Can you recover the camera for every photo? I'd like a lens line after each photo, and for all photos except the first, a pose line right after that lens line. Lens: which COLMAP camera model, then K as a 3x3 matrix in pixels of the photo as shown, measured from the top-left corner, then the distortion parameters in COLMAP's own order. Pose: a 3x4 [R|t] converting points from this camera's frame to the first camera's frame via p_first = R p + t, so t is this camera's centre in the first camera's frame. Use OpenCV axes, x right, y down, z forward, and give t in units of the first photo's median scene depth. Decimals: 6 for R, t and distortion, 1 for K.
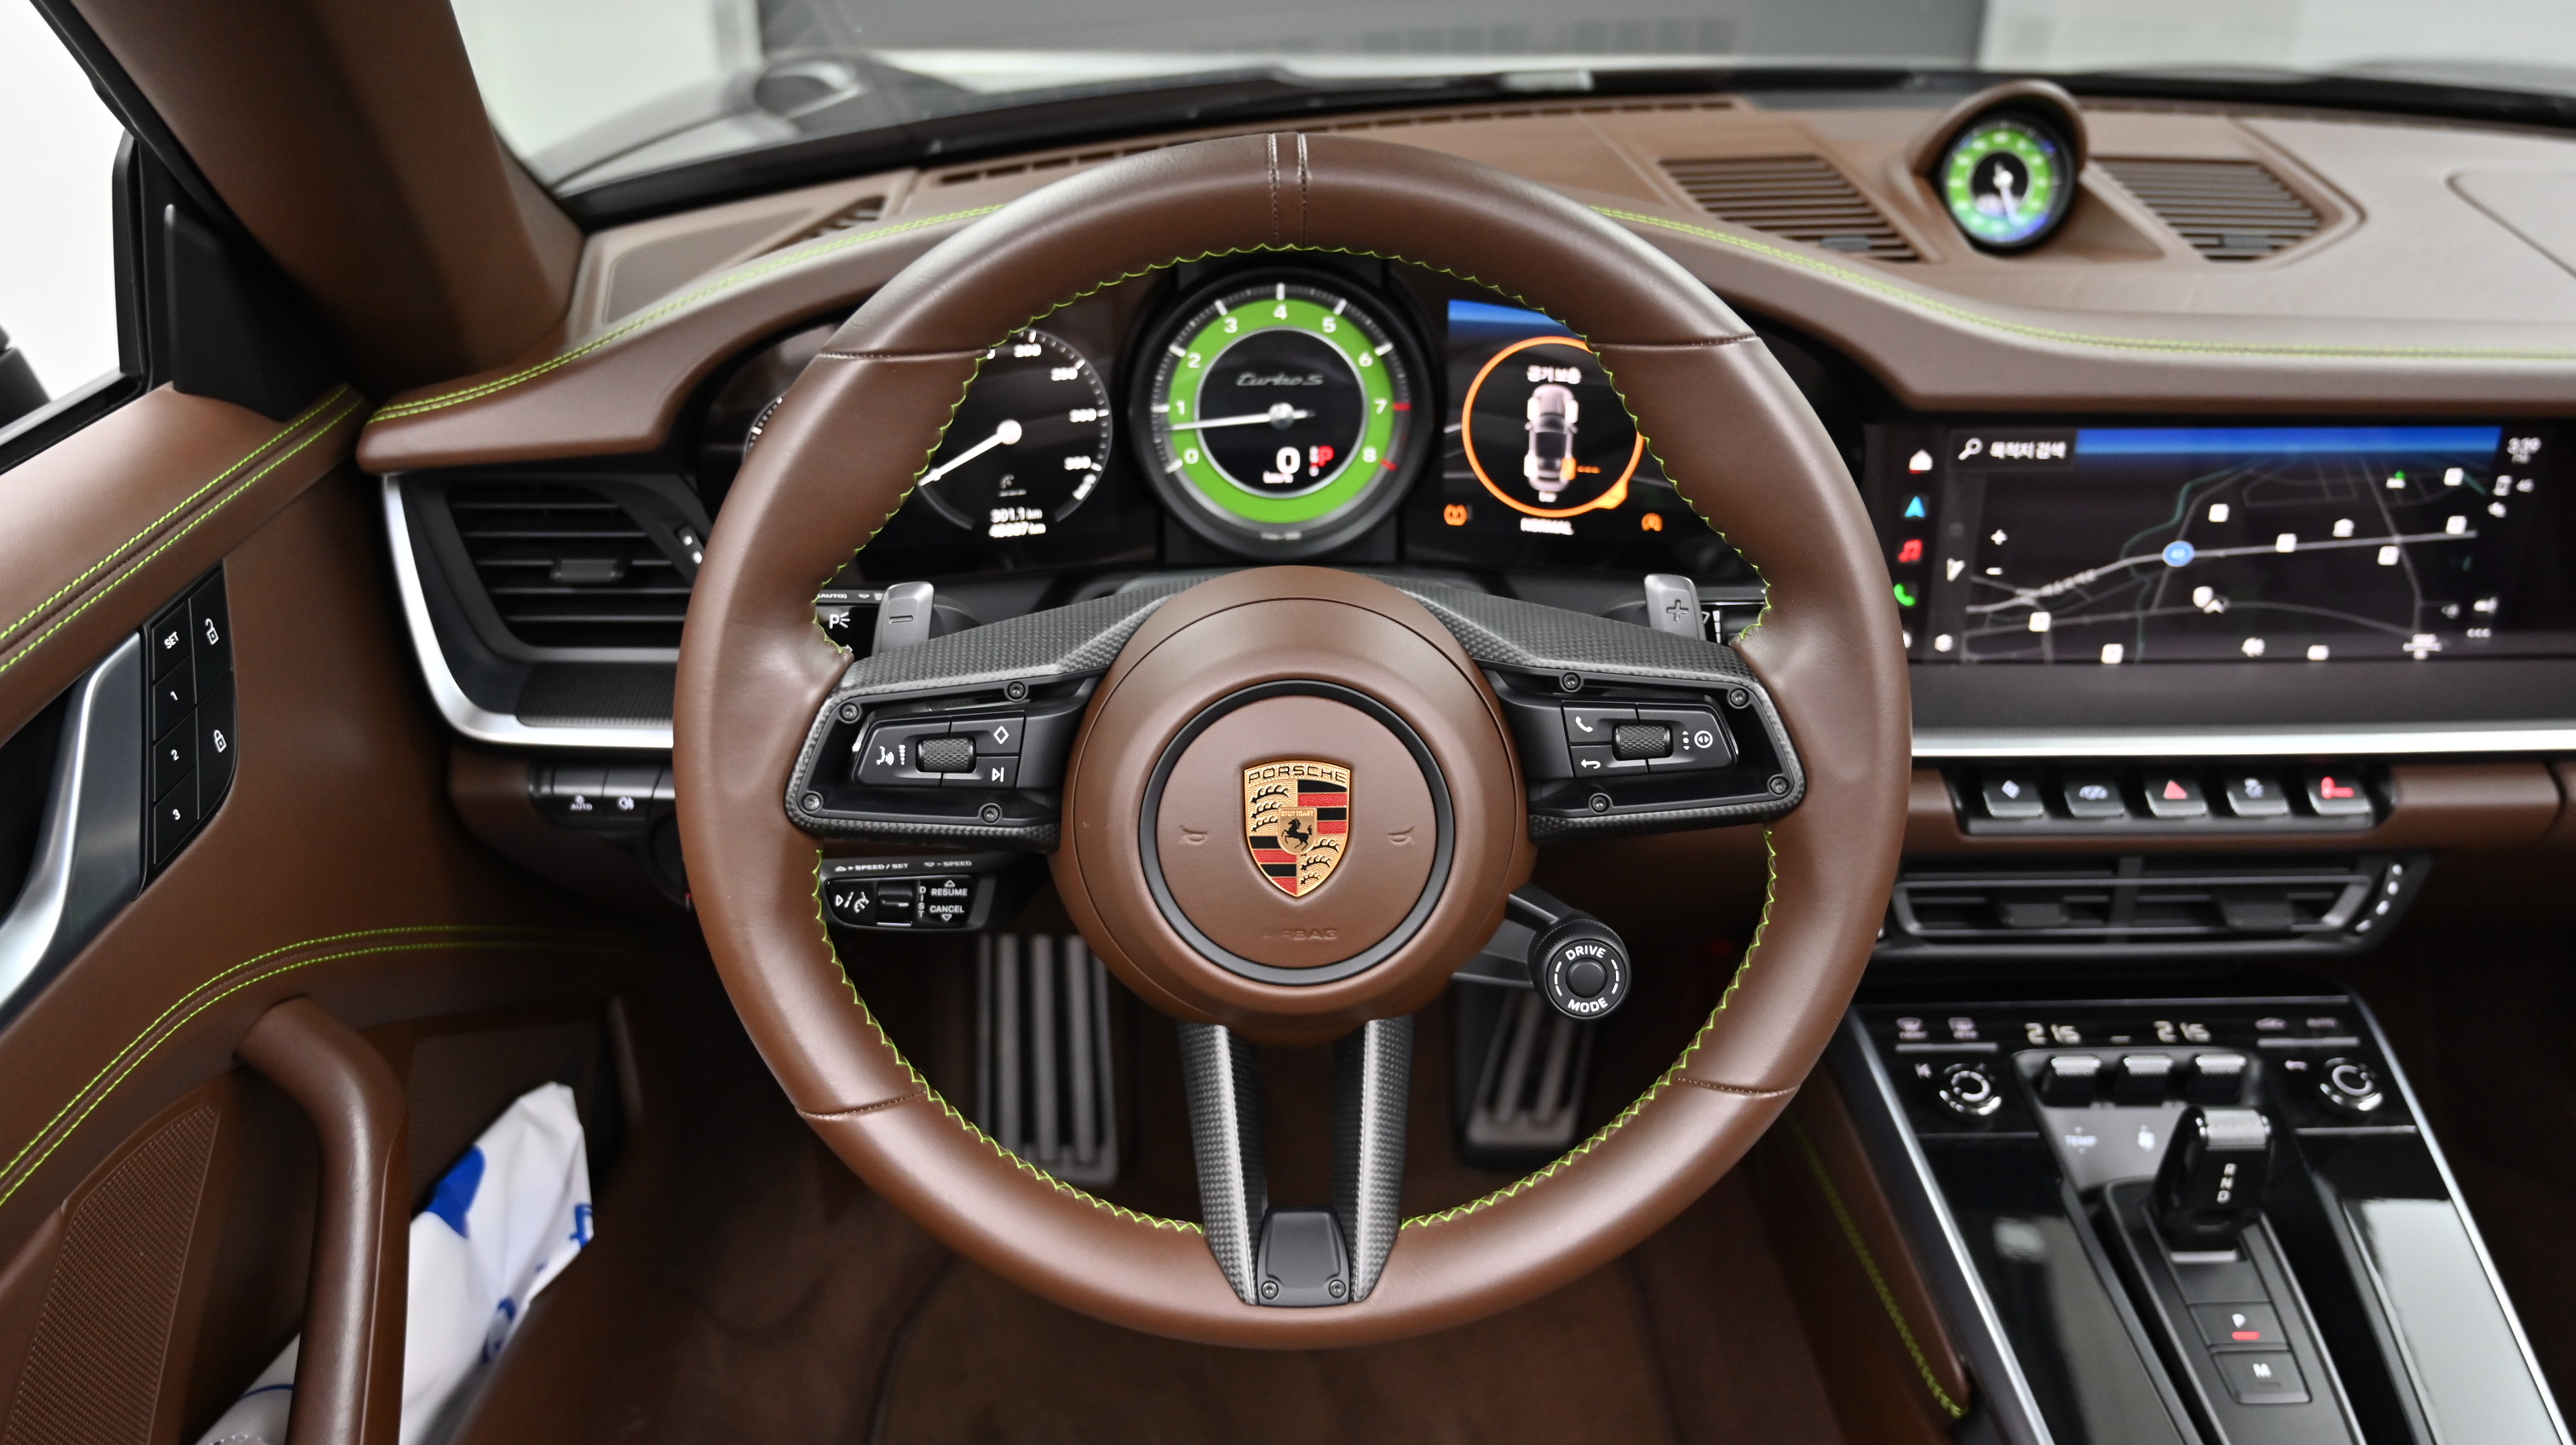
lens RADIAL K [[2005.5, 0, 1291.2], [0, 2005.5, 739.8], [0, 0, 1]] dist [-0.008053, 0.001826]
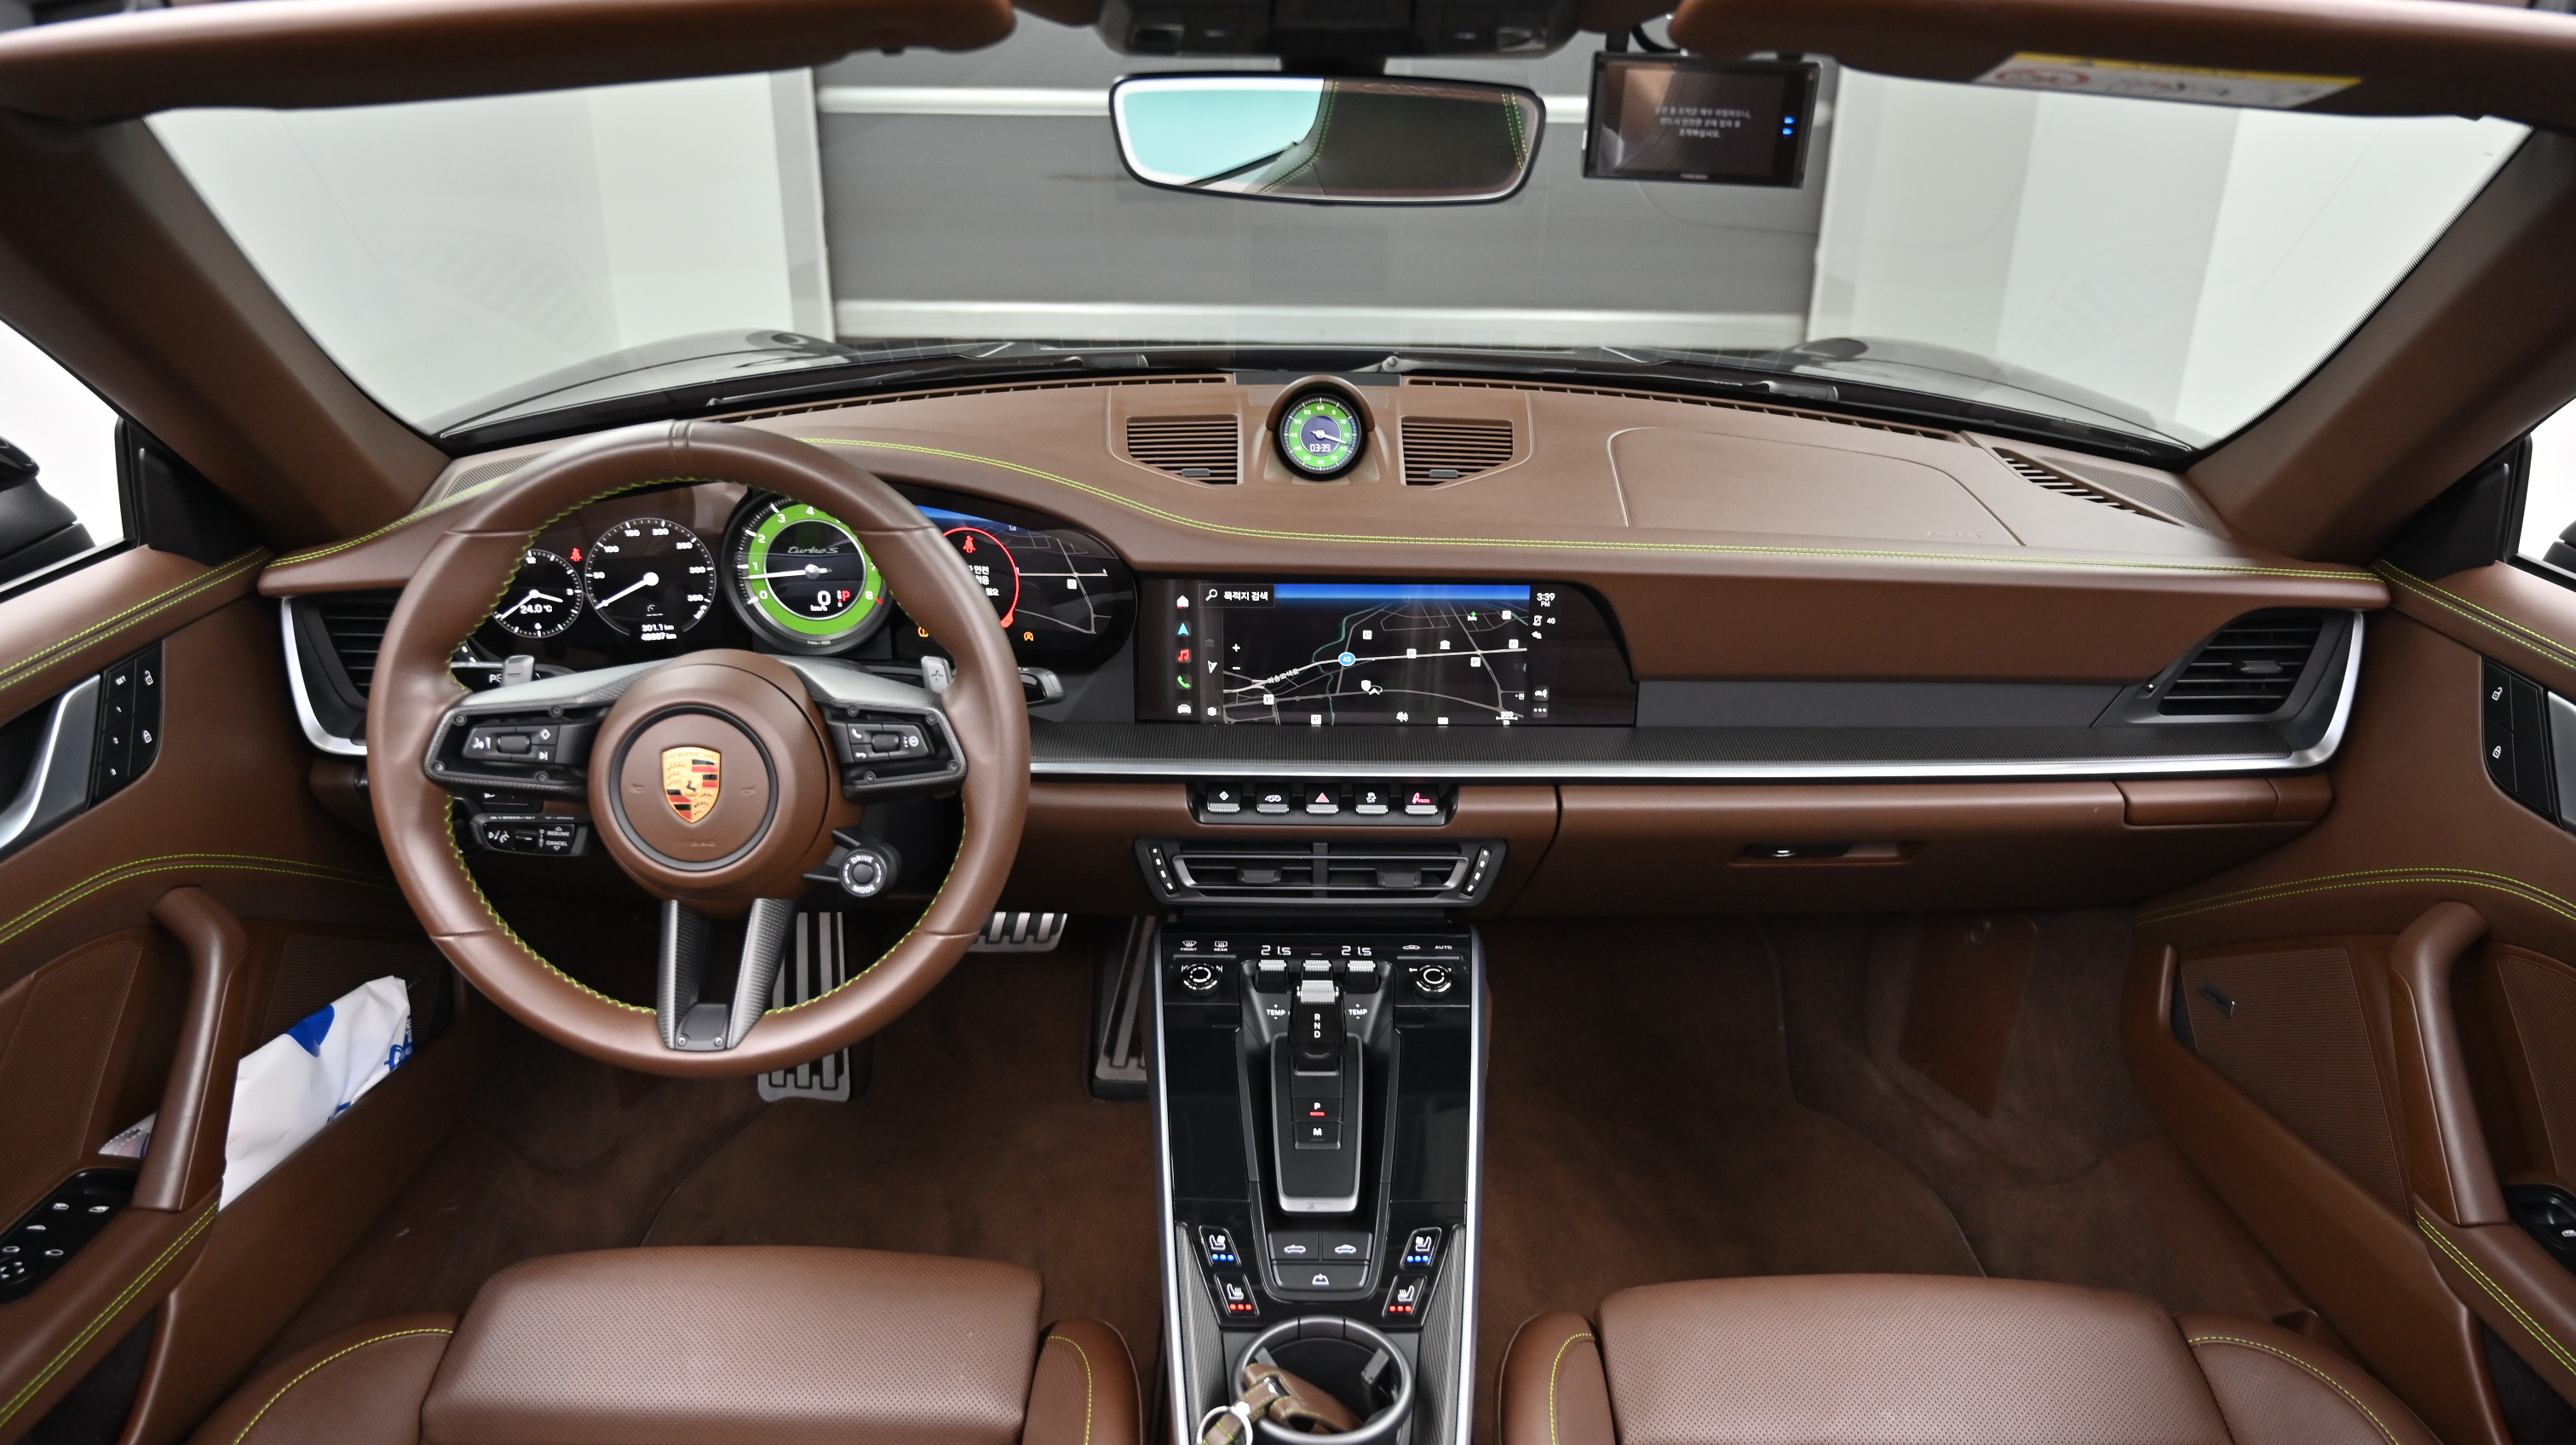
lens RADIAL K [[1737.3, 0, 1301.1], [0, 1737.3, 727.8], [0, 0, 1]] dist [-0.012380, 0.007762]
pose [[0.999535, 0.013951, -0.027111, 0.456817], [-0.016144, 0.996468, -0.082407, 0.085846], [0.025866, 0.082806, 0.996230, -0.447039]]
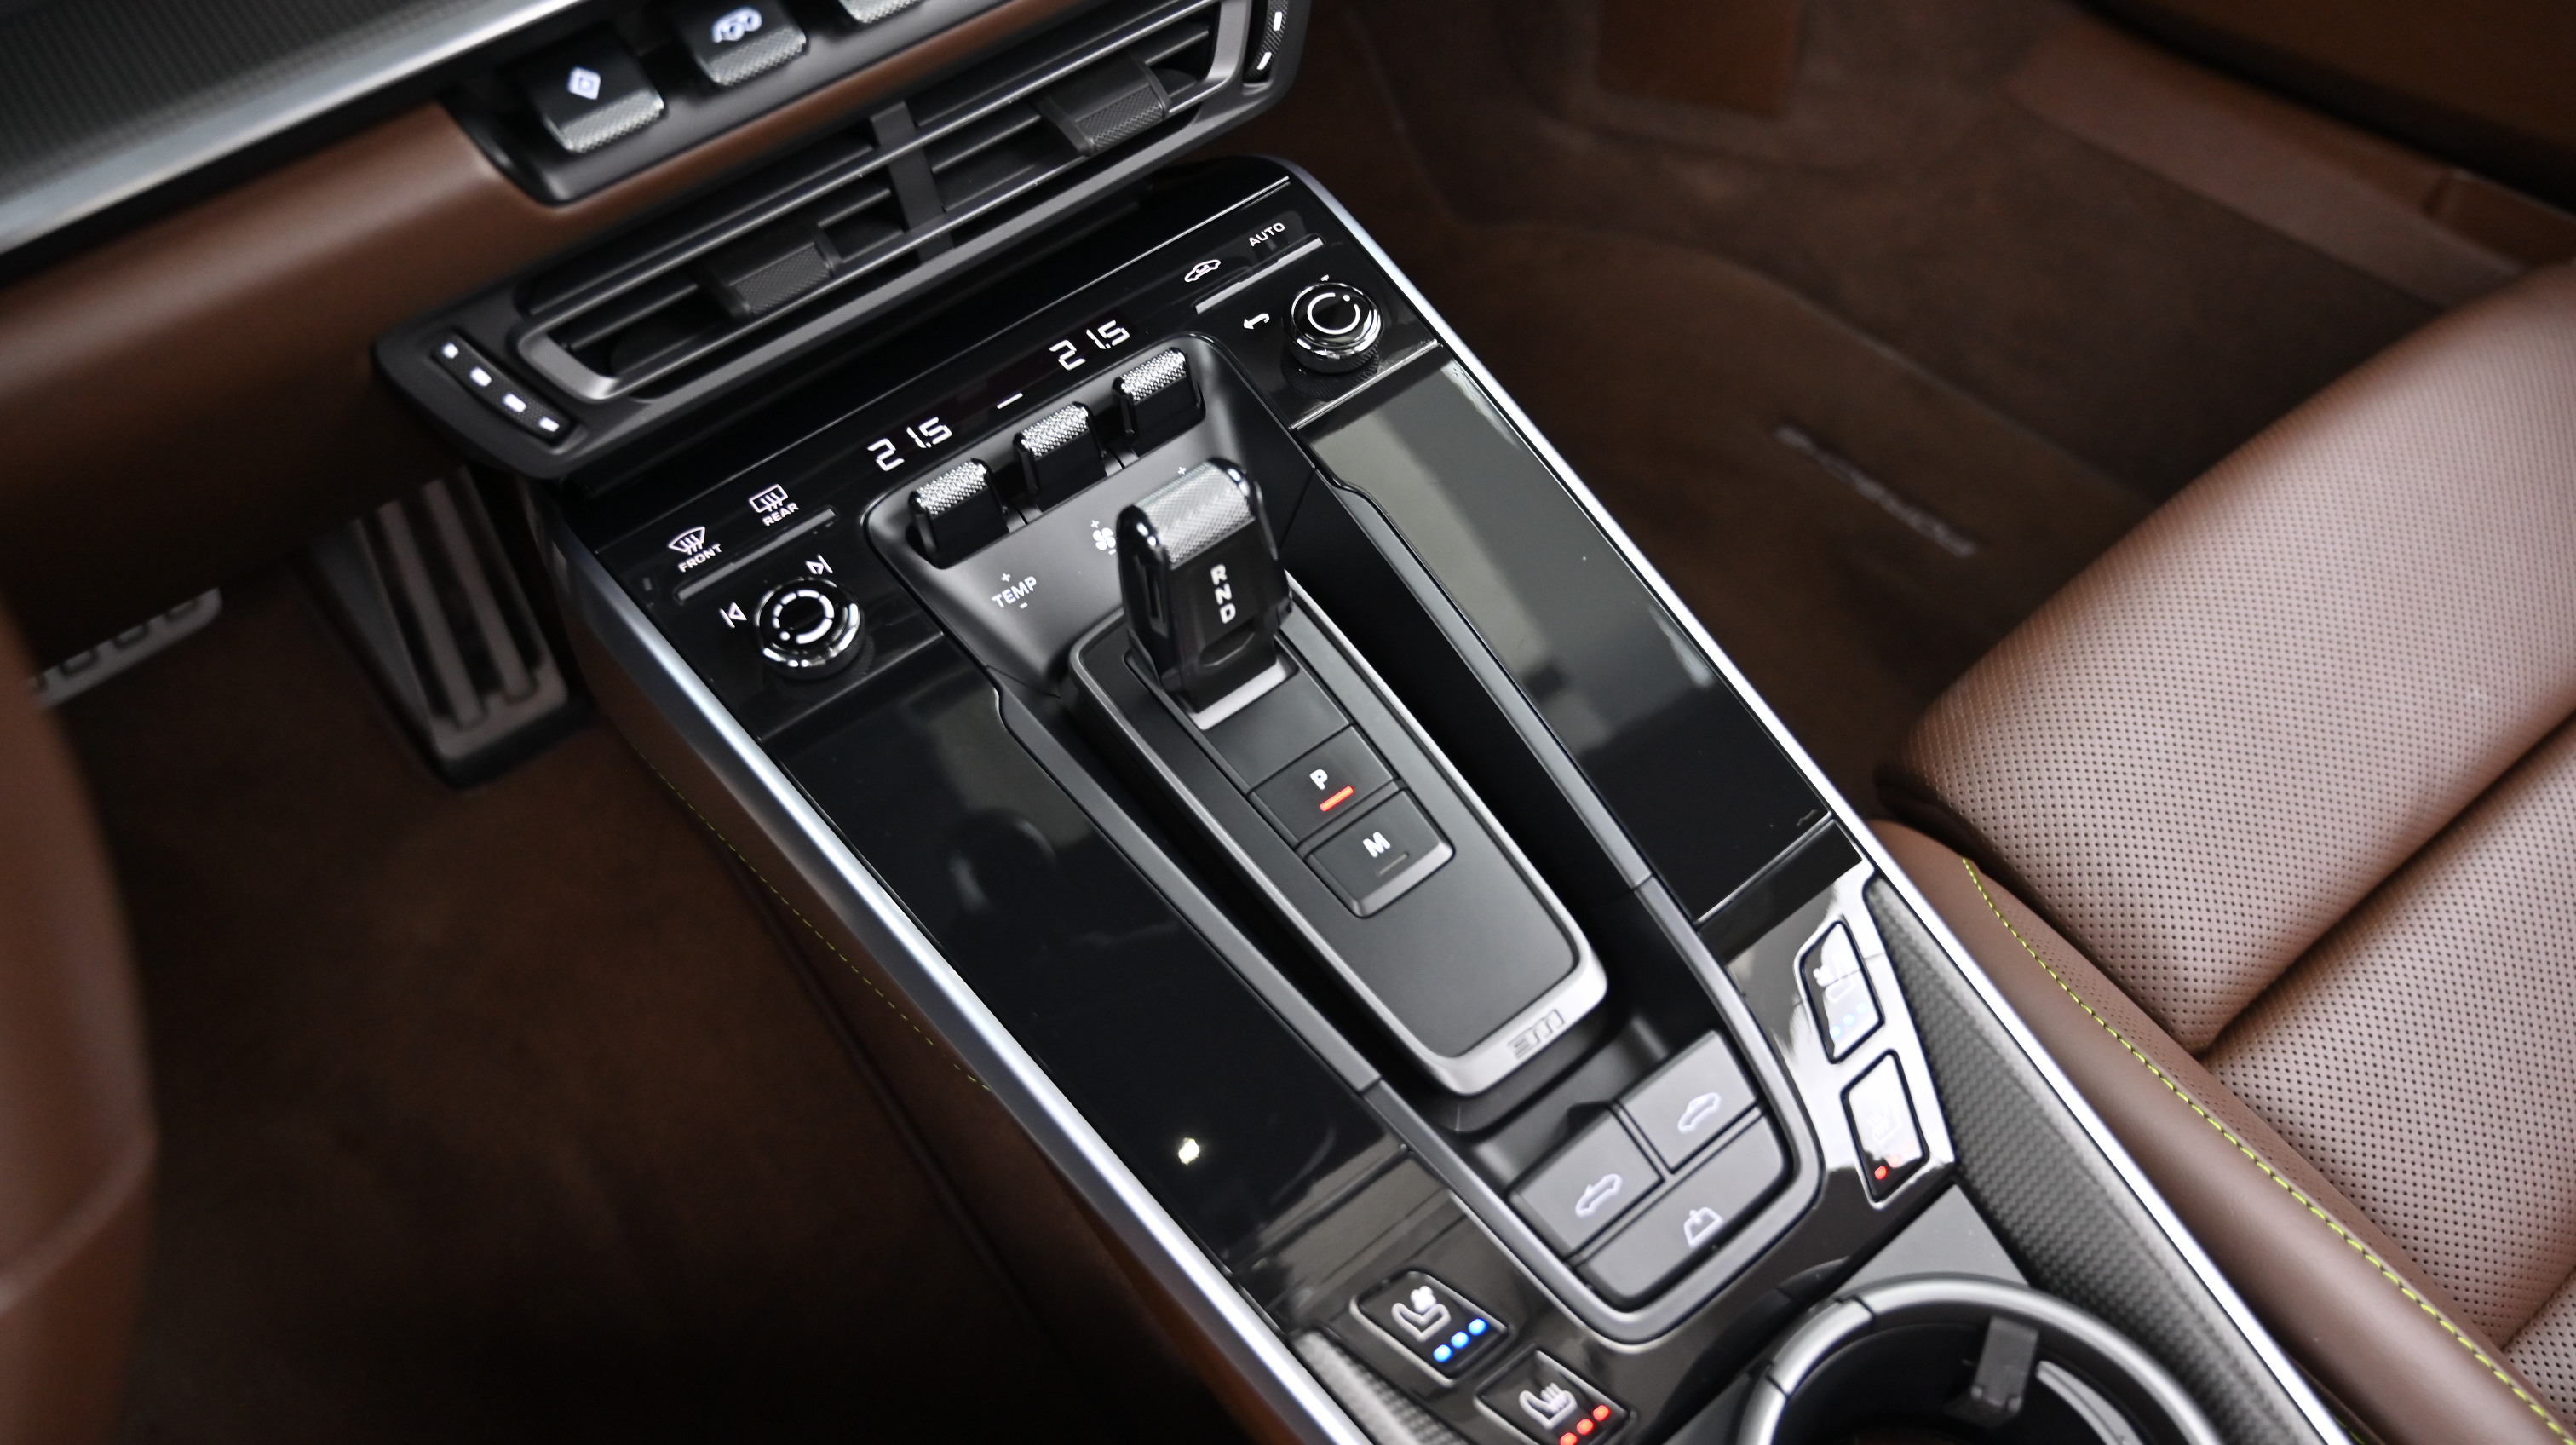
lens RADIAL K [[1737.3, 0, 1286.1], [0, 1737.3, 730.8], [0, 0, 1]] dist [-0.012380, 0.007762]
pose [[0.815304, -0.507420, 0.278935, 0.295012], [0.363634, 0.823573, 0.435314, 0.032730], [-0.450610, -0.253483, 0.855977, 0.498181]]
